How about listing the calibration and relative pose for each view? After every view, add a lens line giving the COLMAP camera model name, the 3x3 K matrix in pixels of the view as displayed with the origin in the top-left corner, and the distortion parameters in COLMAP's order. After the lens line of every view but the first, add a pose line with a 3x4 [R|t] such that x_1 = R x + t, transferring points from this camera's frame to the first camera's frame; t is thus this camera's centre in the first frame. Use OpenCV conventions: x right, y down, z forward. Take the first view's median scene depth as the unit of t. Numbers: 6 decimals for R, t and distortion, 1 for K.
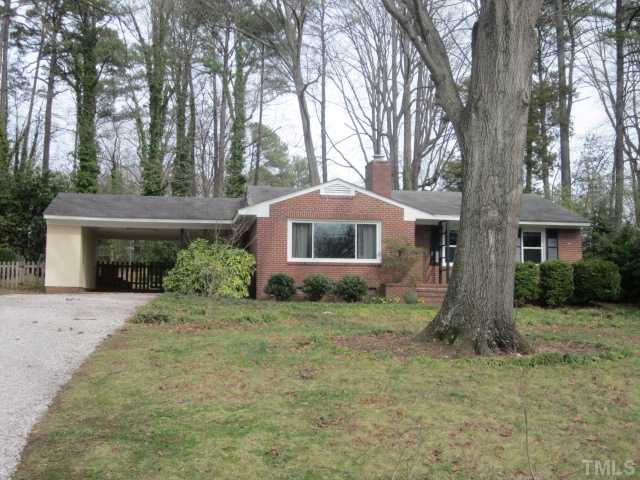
lens RADIAL K [[847.0, 0, 320.4], [0, 847.0, 238.8], [0, 0, 1]] dist [-0.142056, 0.000000]
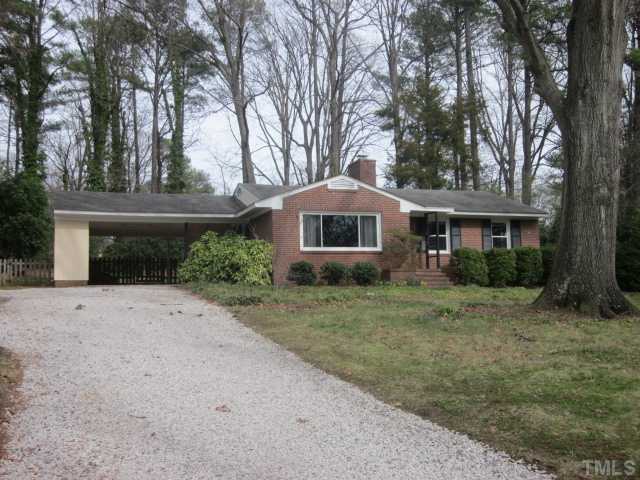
lens RADIAL K [[733.2, 0, 319.2], [0, 733.2, 240.6], [0, 0, 1]] dist [-0.087210, 0.000000]
pose [[0.982328, -0.013669, 0.186666, -0.186696], [0.014912, 0.999875, -0.005257, 0.019323], [-0.186571, 0.007948, 0.982409, 0.077800]]
